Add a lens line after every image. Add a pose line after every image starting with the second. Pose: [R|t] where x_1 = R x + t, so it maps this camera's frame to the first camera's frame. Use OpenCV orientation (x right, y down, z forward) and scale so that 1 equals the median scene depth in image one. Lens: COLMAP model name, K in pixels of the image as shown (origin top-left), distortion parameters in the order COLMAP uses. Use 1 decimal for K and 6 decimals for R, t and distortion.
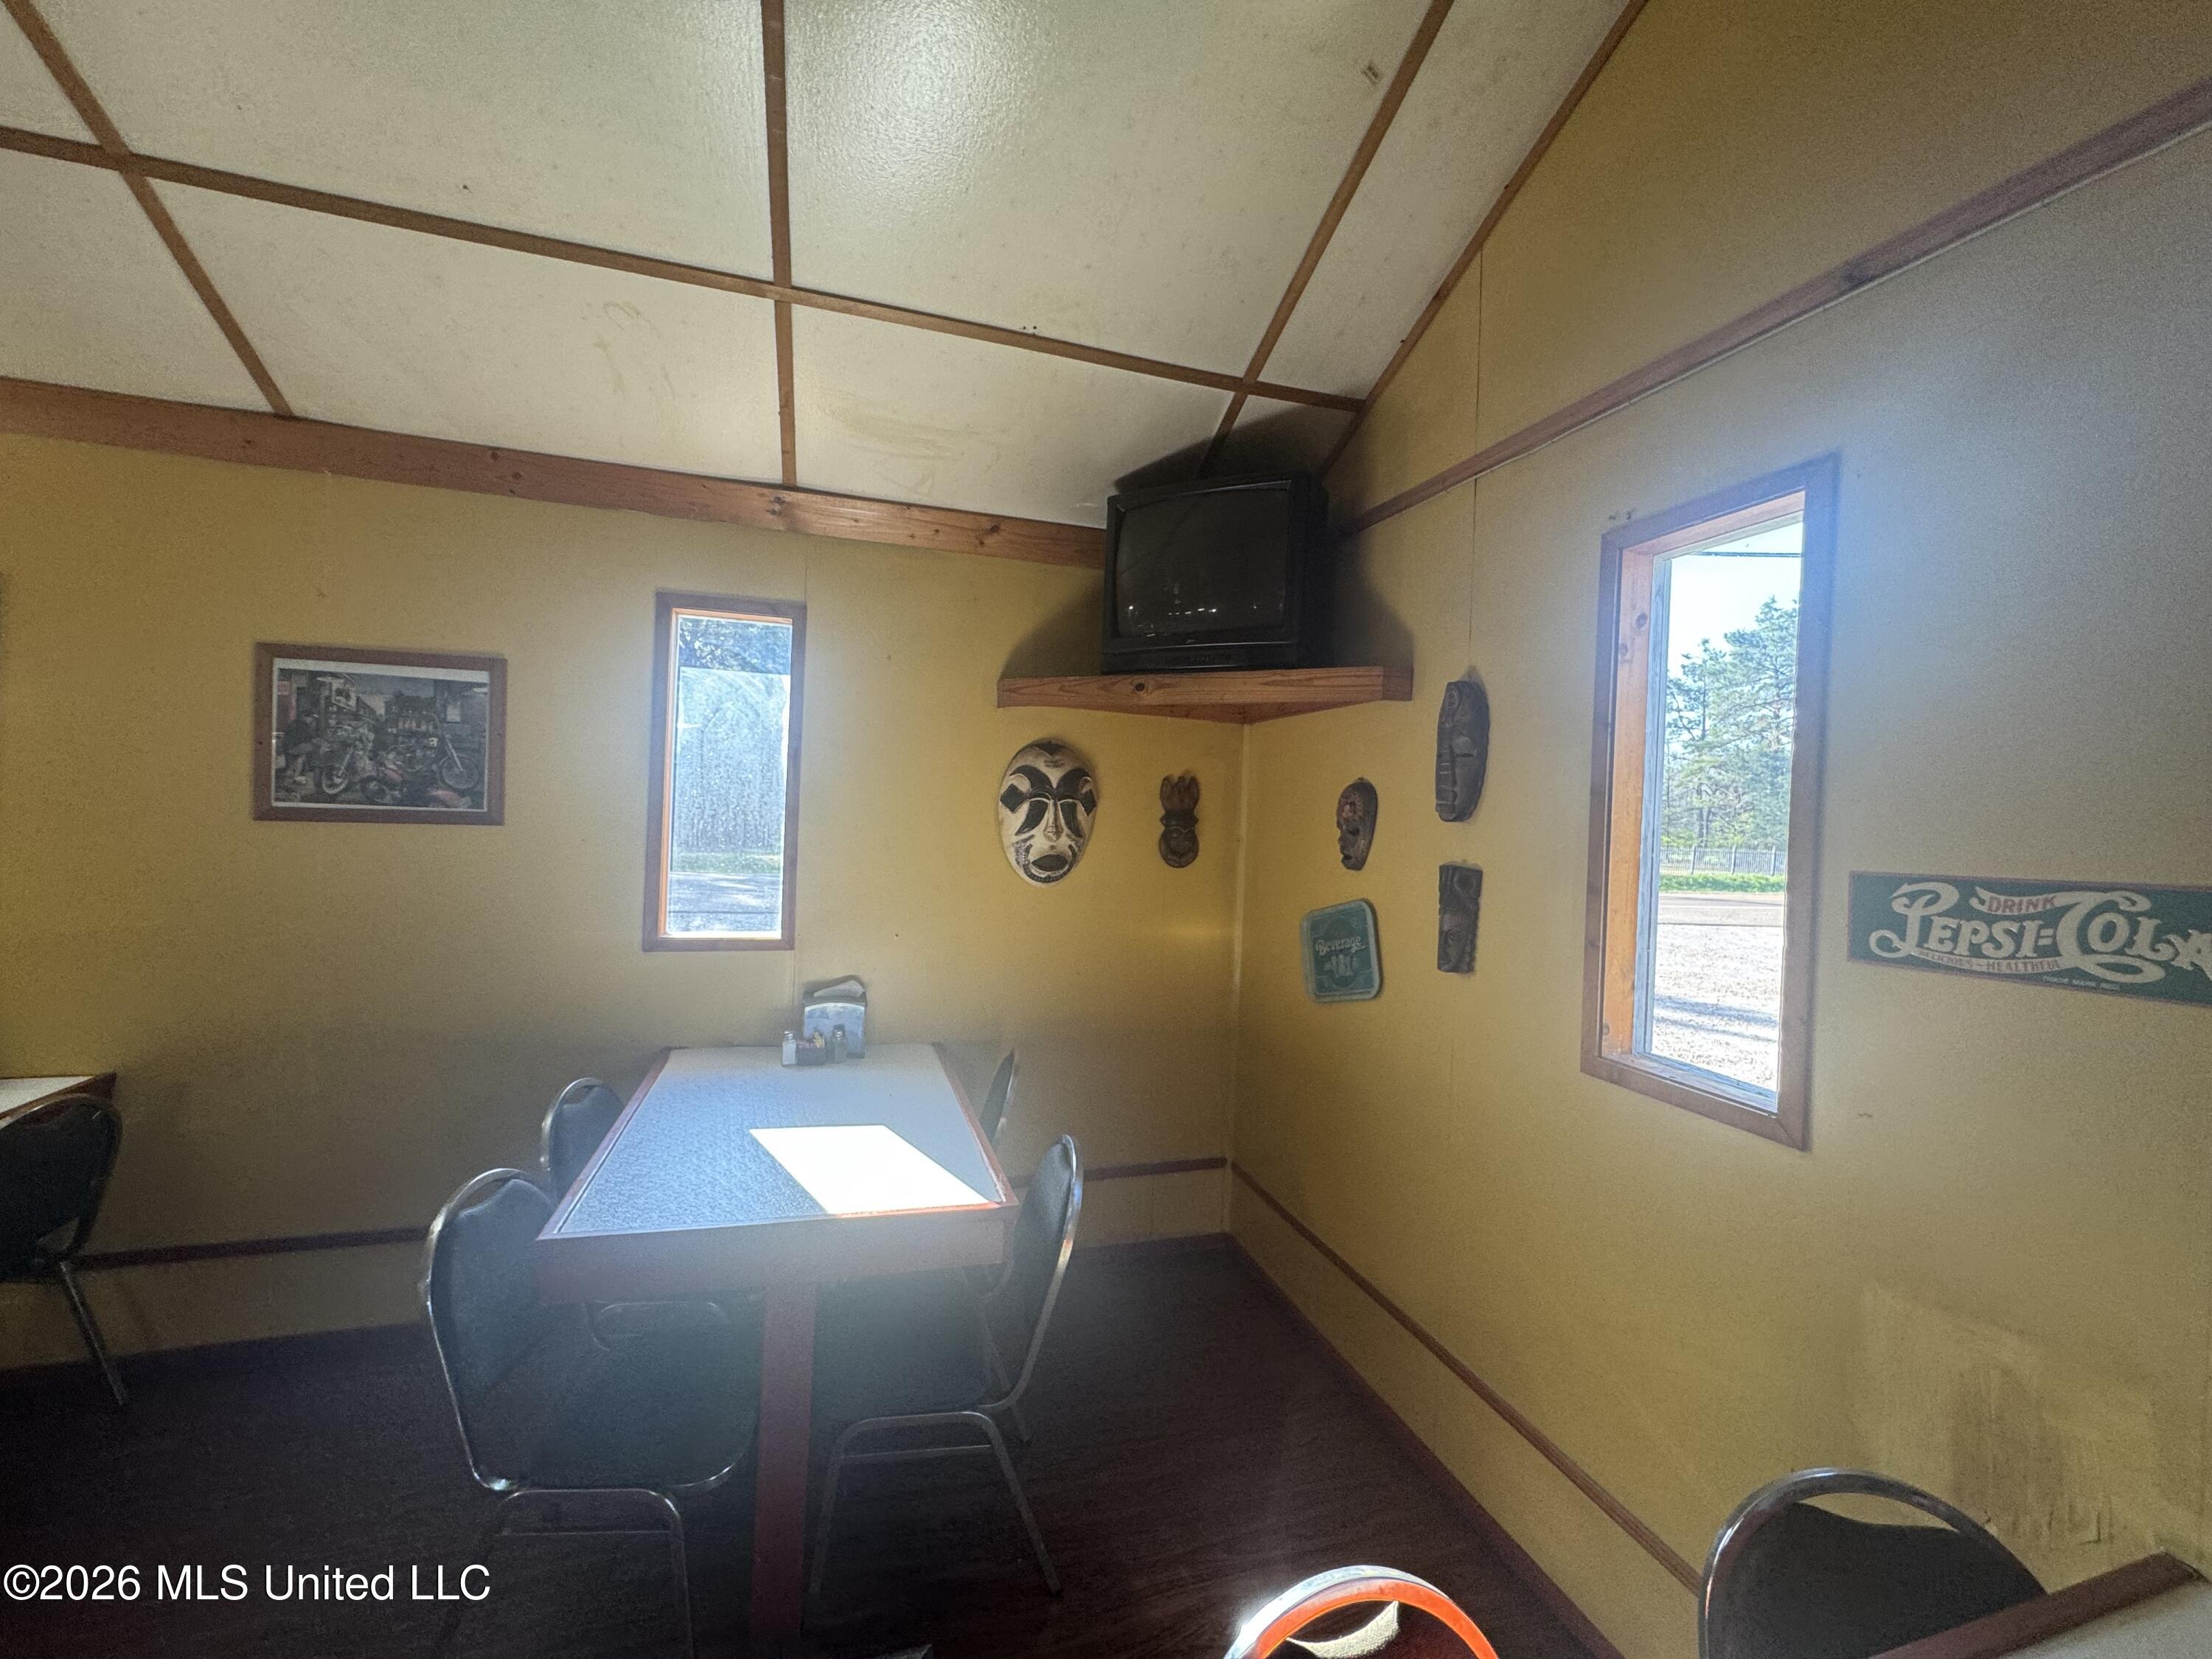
lens RADIAL K [[877.9, 0, 1106.6], [0, 877.9, 826.3], [0, 0, 1]] dist [-0.000860, 0.000031]
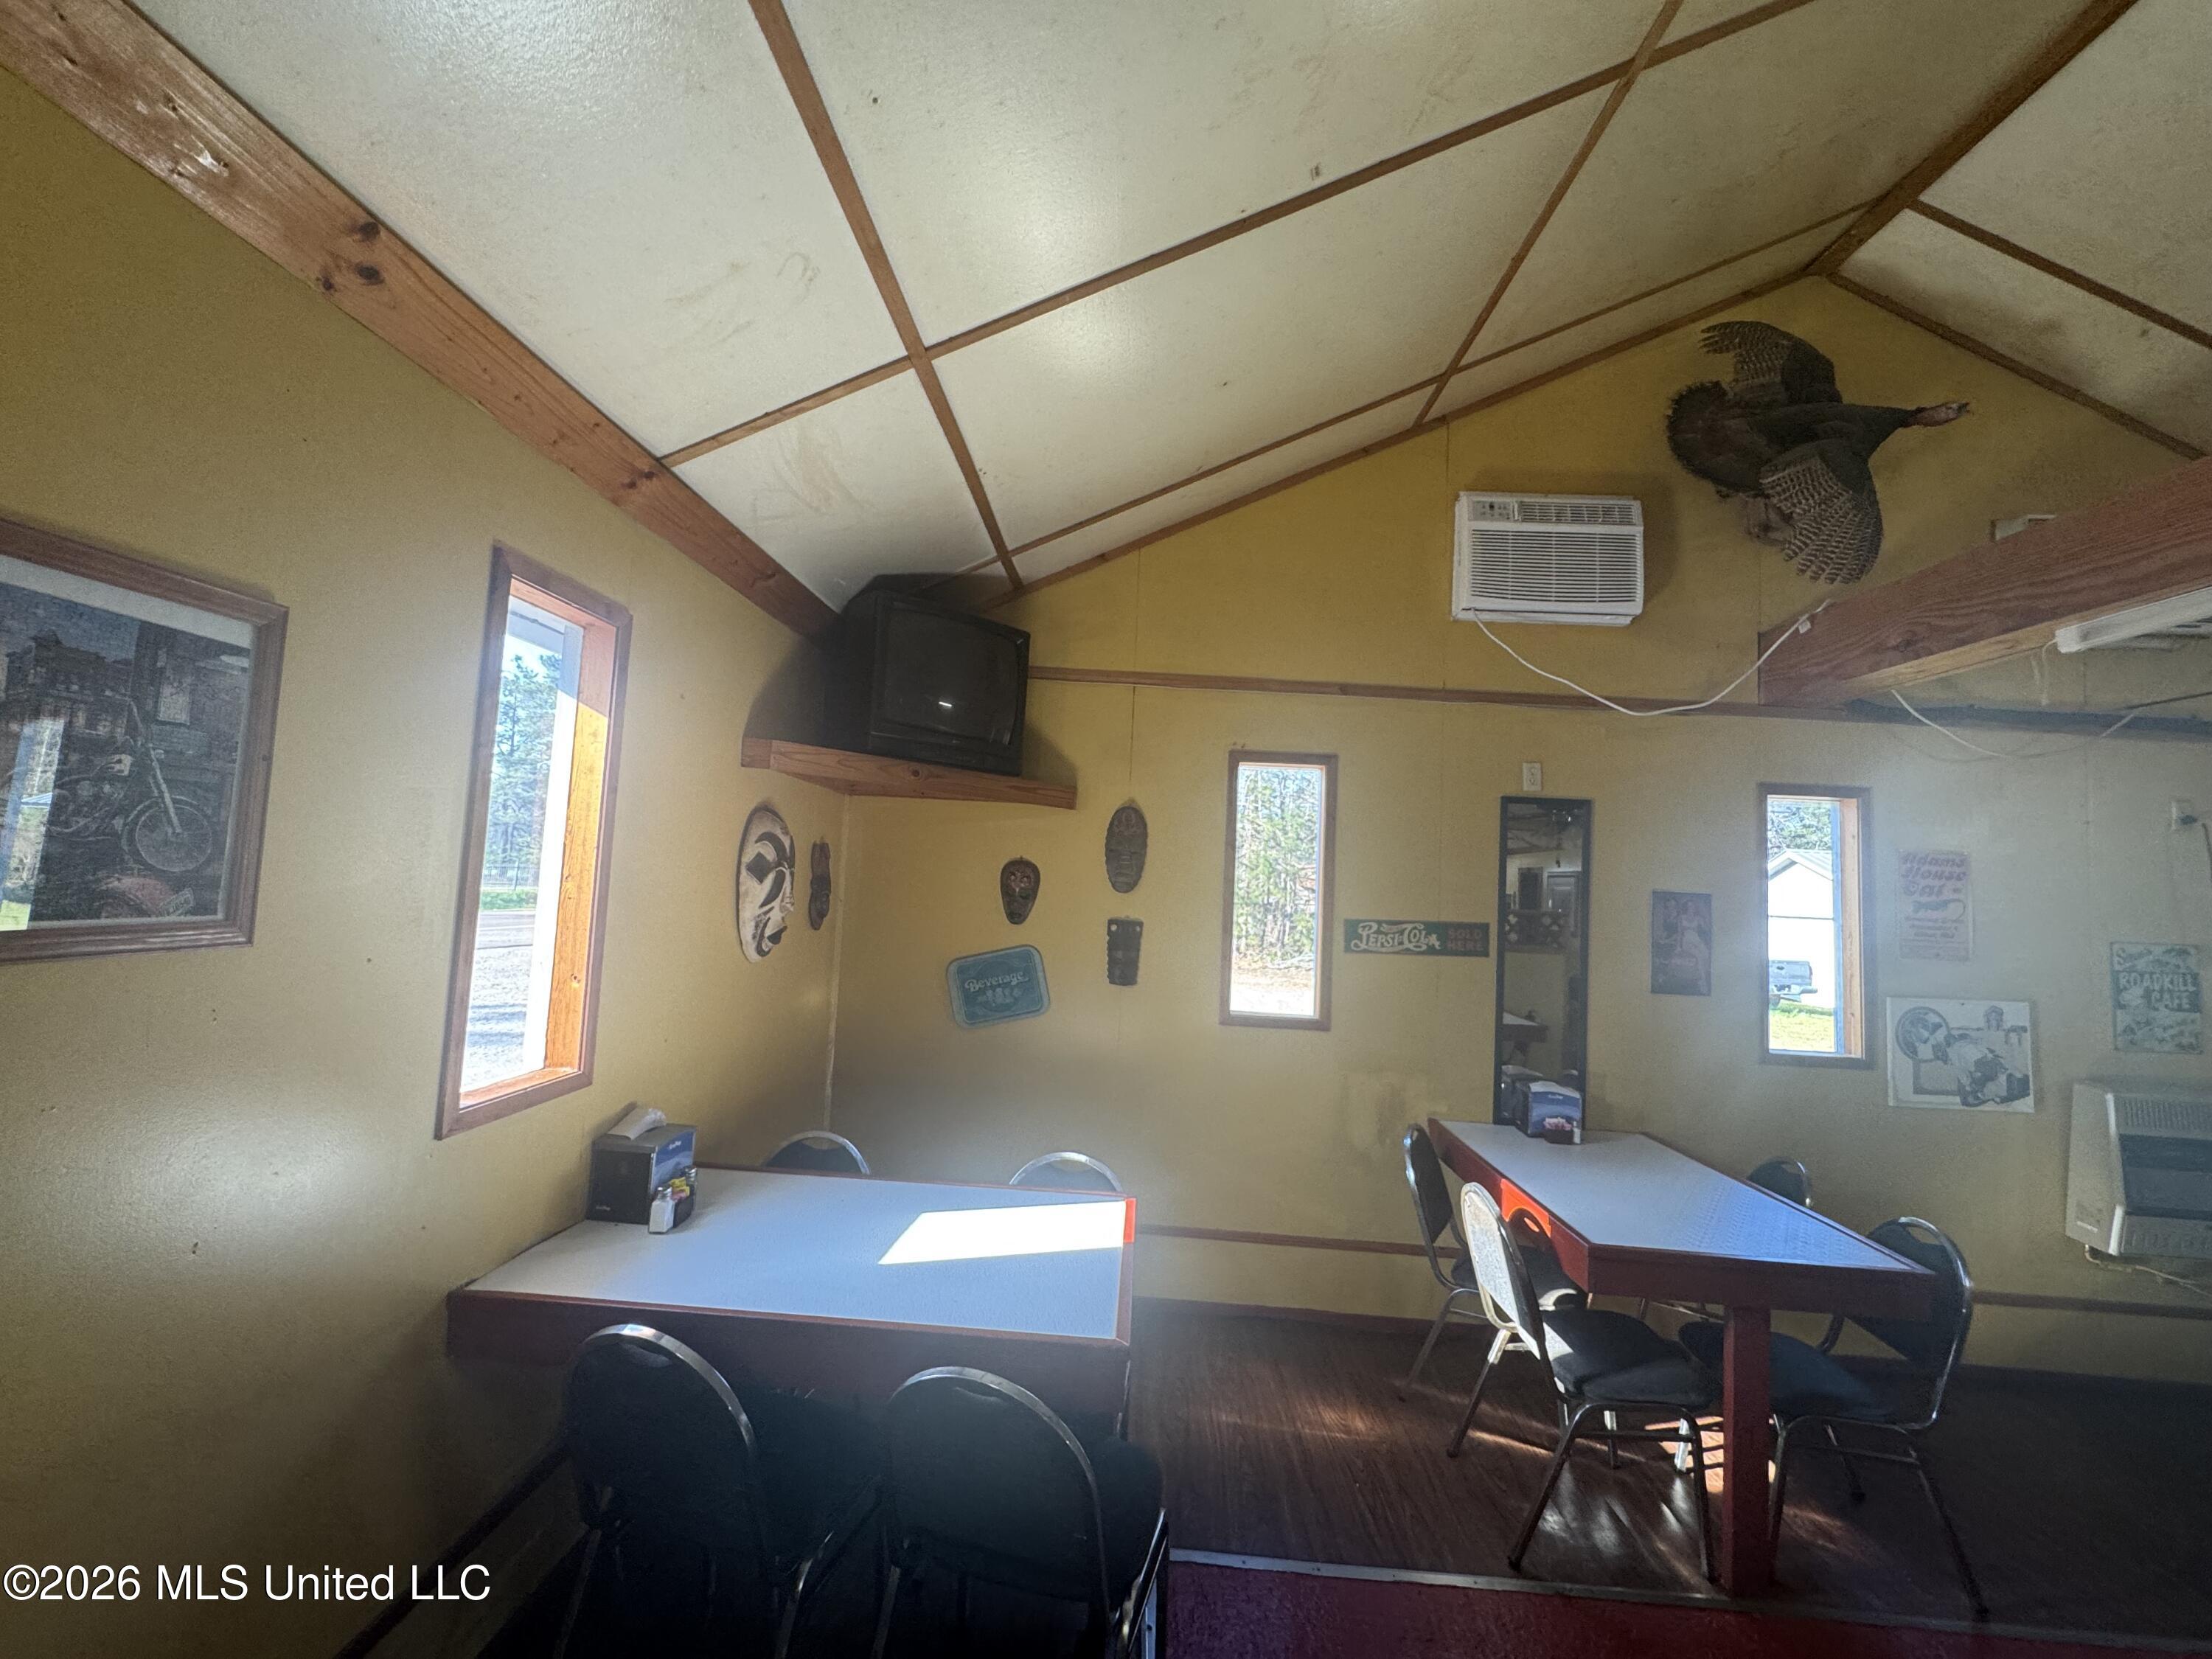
lens RADIAL K [[885.8, 0, 1106.7], [0, 885.8, 825.2], [0, 0, 1]] dist [-0.001135, 0.000364]
pose [[0.344092, 0.040199, 0.938075, -0.999560], [-0.025357, 0.999117, -0.033513, -0.064052], [-0.938593, -0.012255, 0.344807, 0.400170]]
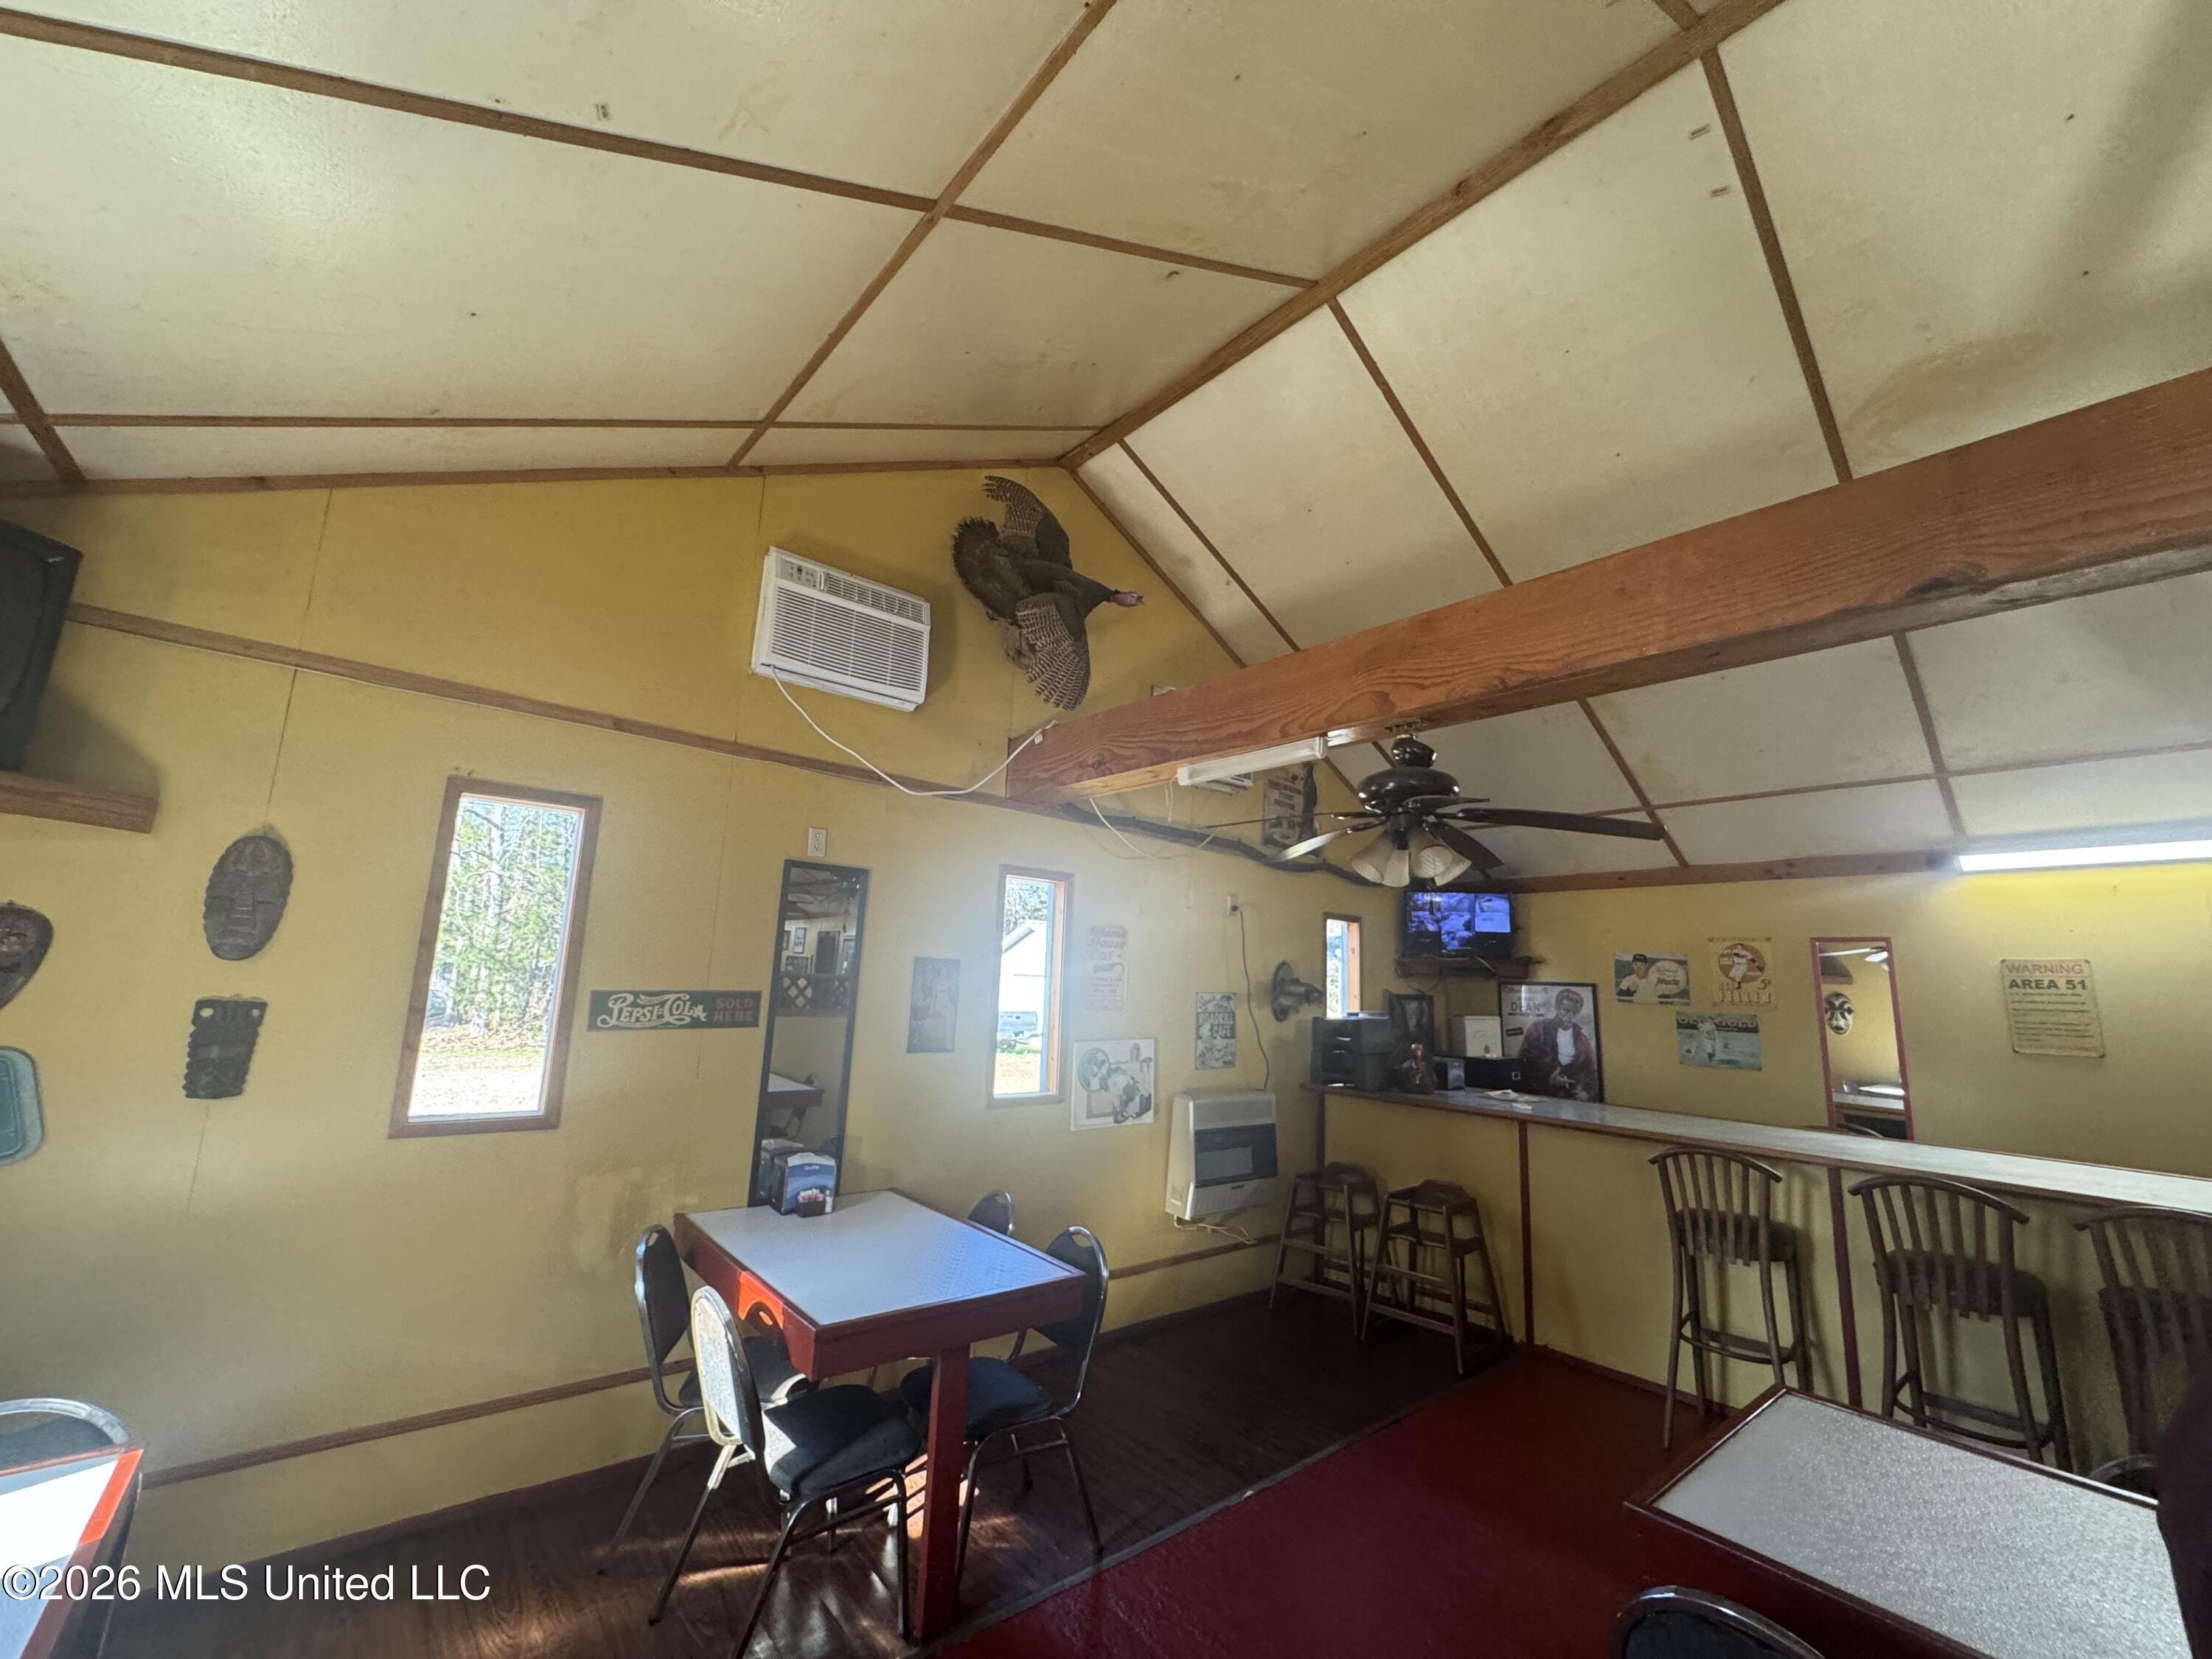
lens RADIAL K [[885.8, 0, 1106.7], [0, 885.8, 825.2], [0, 0, 1]] dist [-0.001135, 0.000364]
pose [[-0.379372, 0.103006, 0.919493, -0.928439], [-0.047290, 0.990326, -0.130452, -0.069996], [-0.924035, -0.092972, -0.370831, 0.351043]]
